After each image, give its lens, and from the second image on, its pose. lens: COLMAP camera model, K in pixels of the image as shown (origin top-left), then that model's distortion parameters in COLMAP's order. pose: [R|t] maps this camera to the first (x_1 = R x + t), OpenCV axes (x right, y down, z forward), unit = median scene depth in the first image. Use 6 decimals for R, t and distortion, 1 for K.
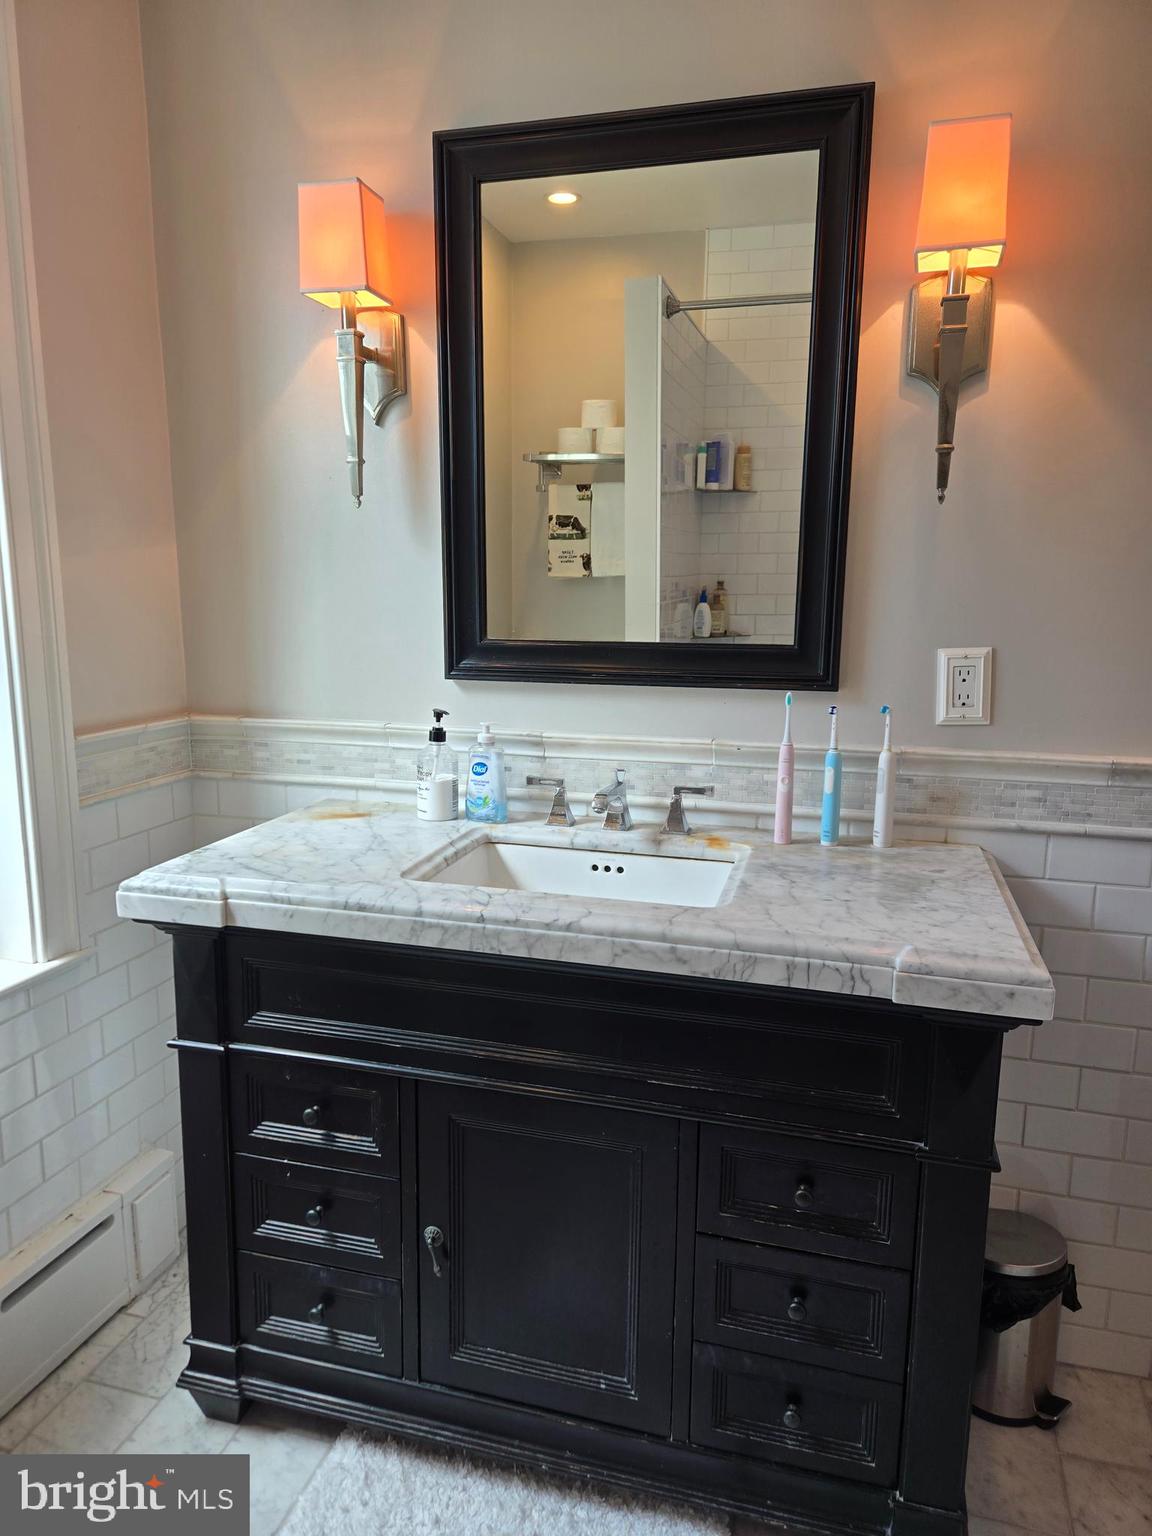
lens RADIAL K [[1028.5, 0, 576.0], [0, 1028.5, 768.0], [0, 0, 1]] dist [0.078746, -0.063873]
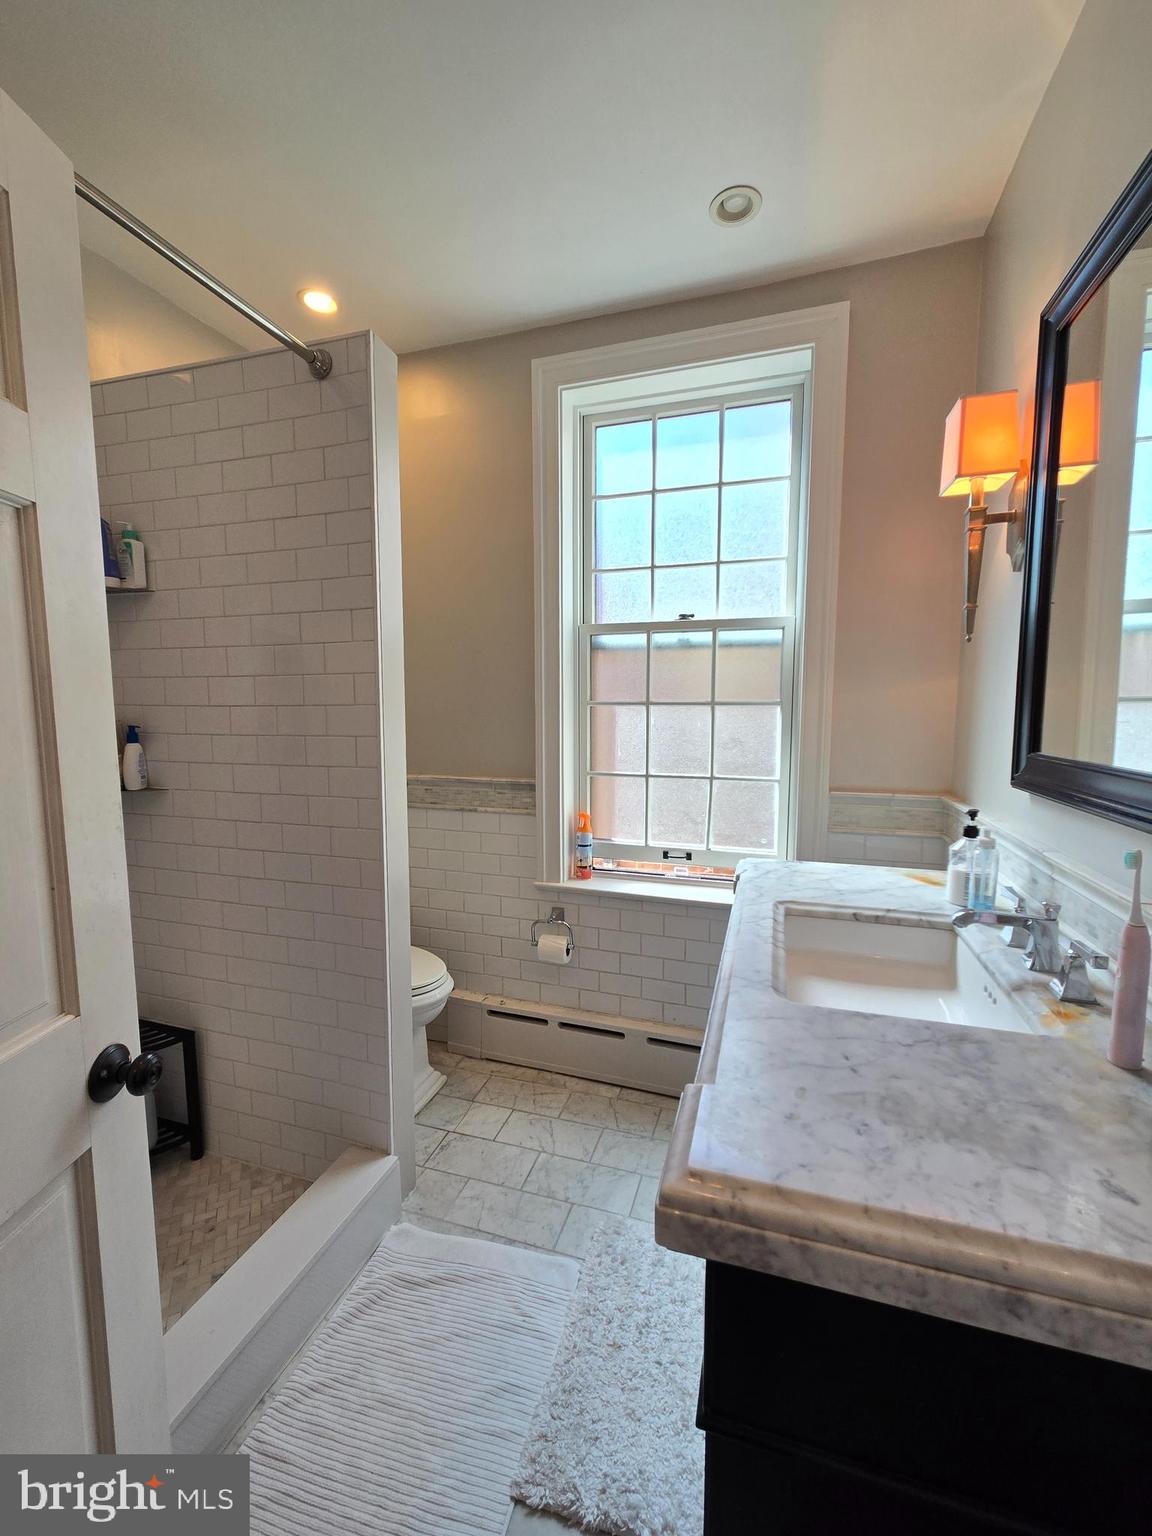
lens RADIAL K [[629.2, 0, 585.6], [0, 629.2, 775.4], [0, 0, 1]] dist [0.000682, 0.000075]
pose [[-0.028047, 0.100936, -0.994498, 0.660323], [-0.174283, 0.979157, 0.104294, -0.106466], [0.984296, 0.176249, -0.009871, 0.659454]]
